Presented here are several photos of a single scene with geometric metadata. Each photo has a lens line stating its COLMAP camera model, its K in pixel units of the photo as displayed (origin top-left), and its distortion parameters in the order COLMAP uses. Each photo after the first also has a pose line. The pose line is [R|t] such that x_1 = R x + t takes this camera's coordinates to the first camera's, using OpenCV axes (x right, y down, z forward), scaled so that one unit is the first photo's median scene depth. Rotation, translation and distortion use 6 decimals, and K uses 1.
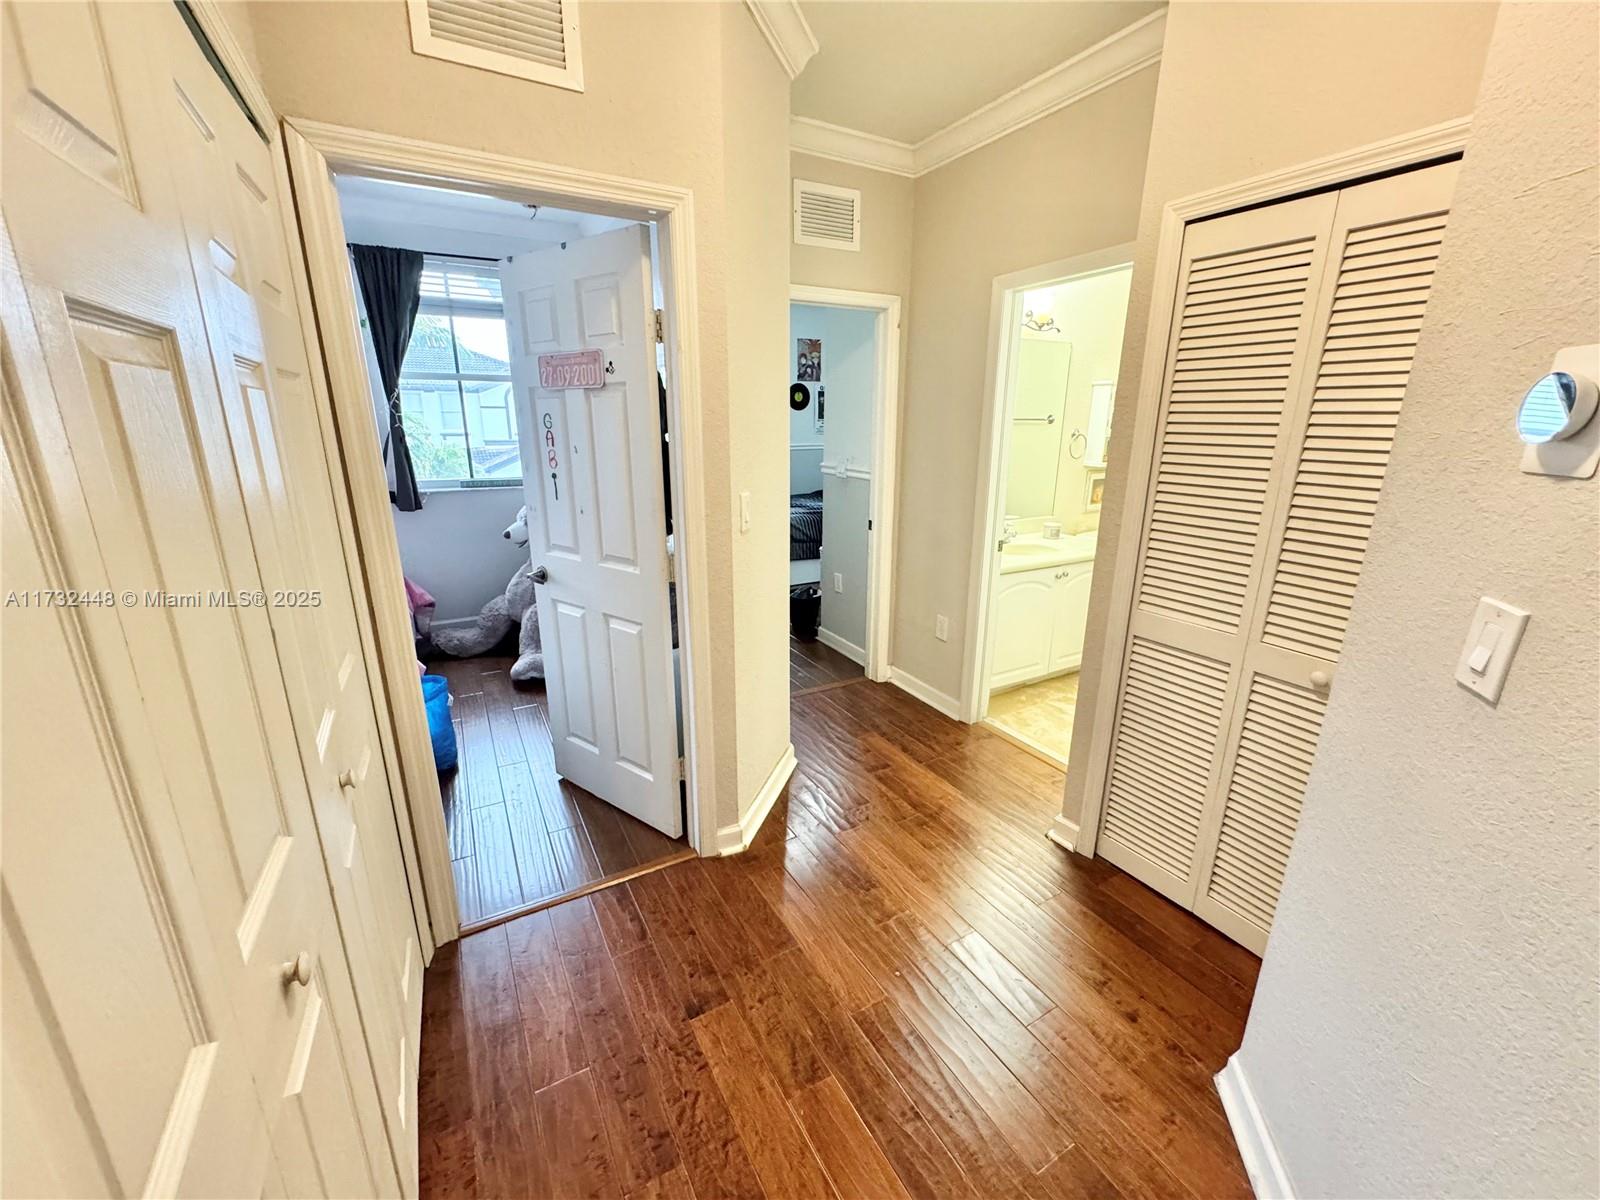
lens RADIAL K [[643.5, 0, 800.0], [0, 643.5, 600.0], [0, 0, 1]] dist [-0.003180, -0.000179]
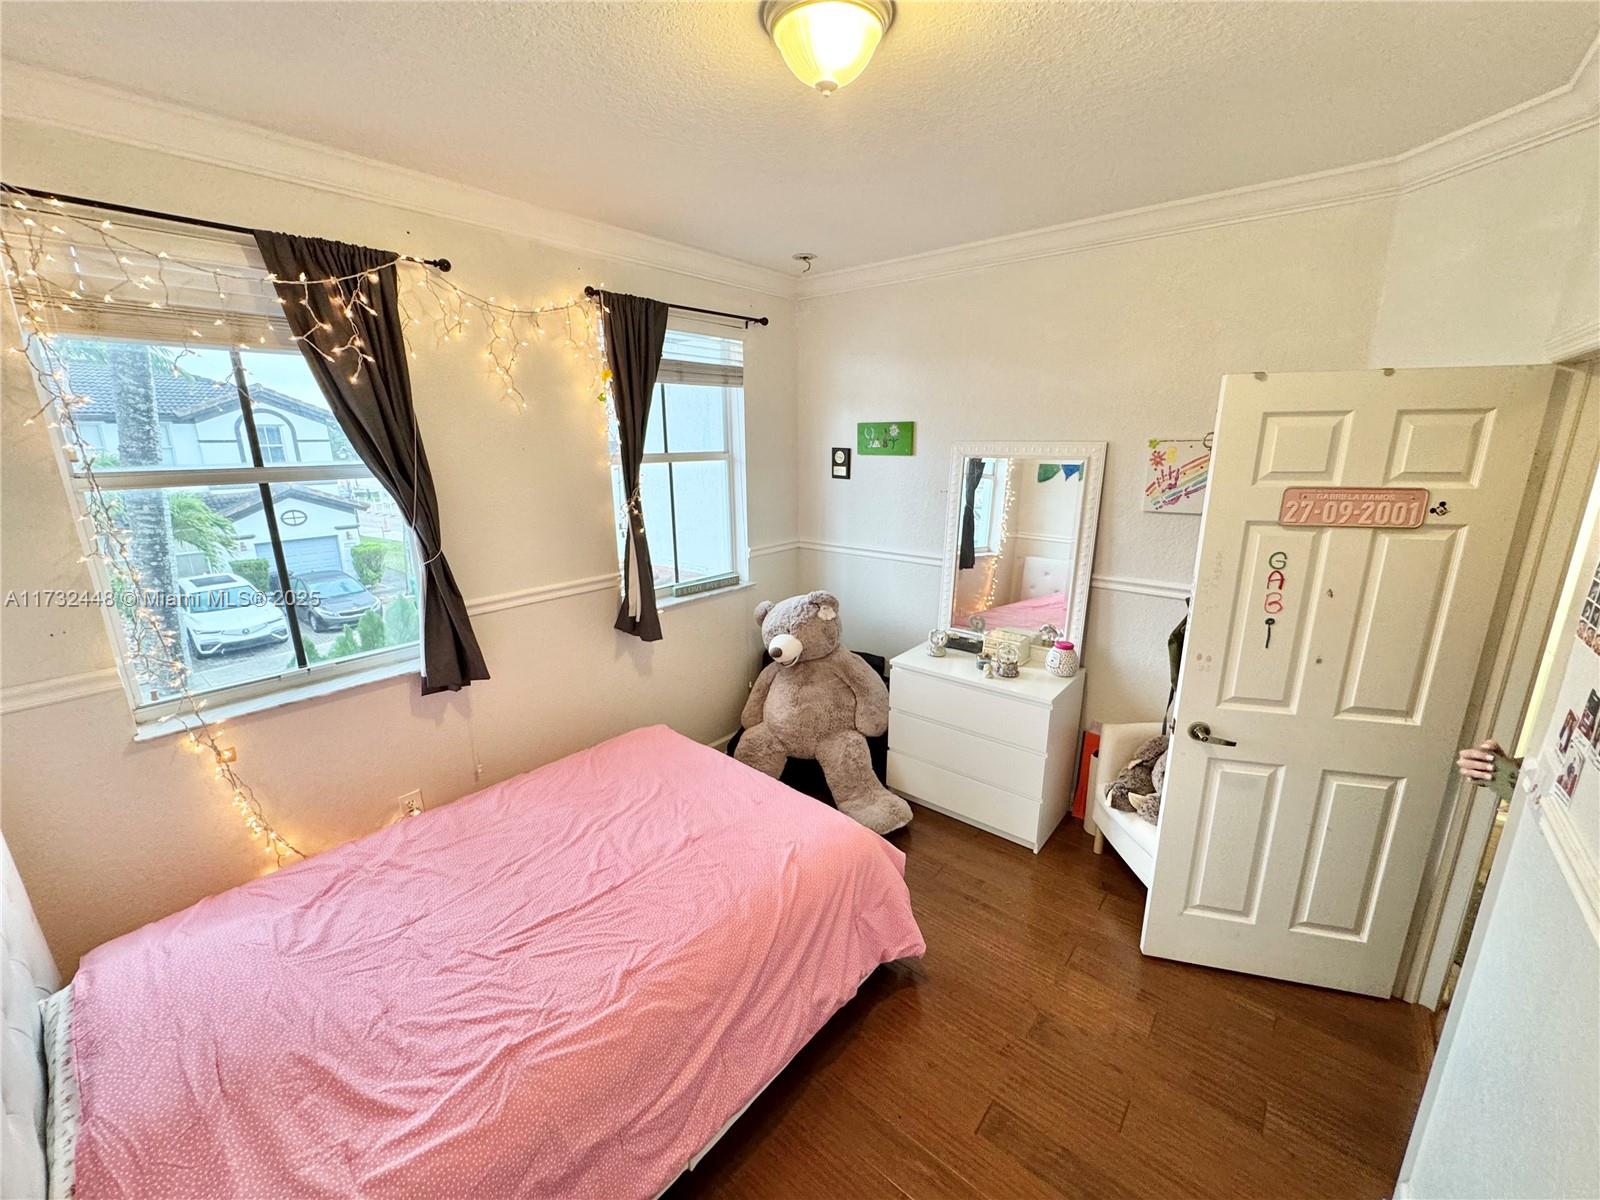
lens RADIAL K [[643.5, 0, 800.0], [0, 643.5, 600.0], [0, 0, 1]] dist [-0.003180, -0.000179]
pose [[0.927424, -0.100279, 0.360317, -0.404835], [0.110494, 0.993846, -0.007806, -0.086606], [-0.357317, 0.047052, 0.932797, 0.125127]]
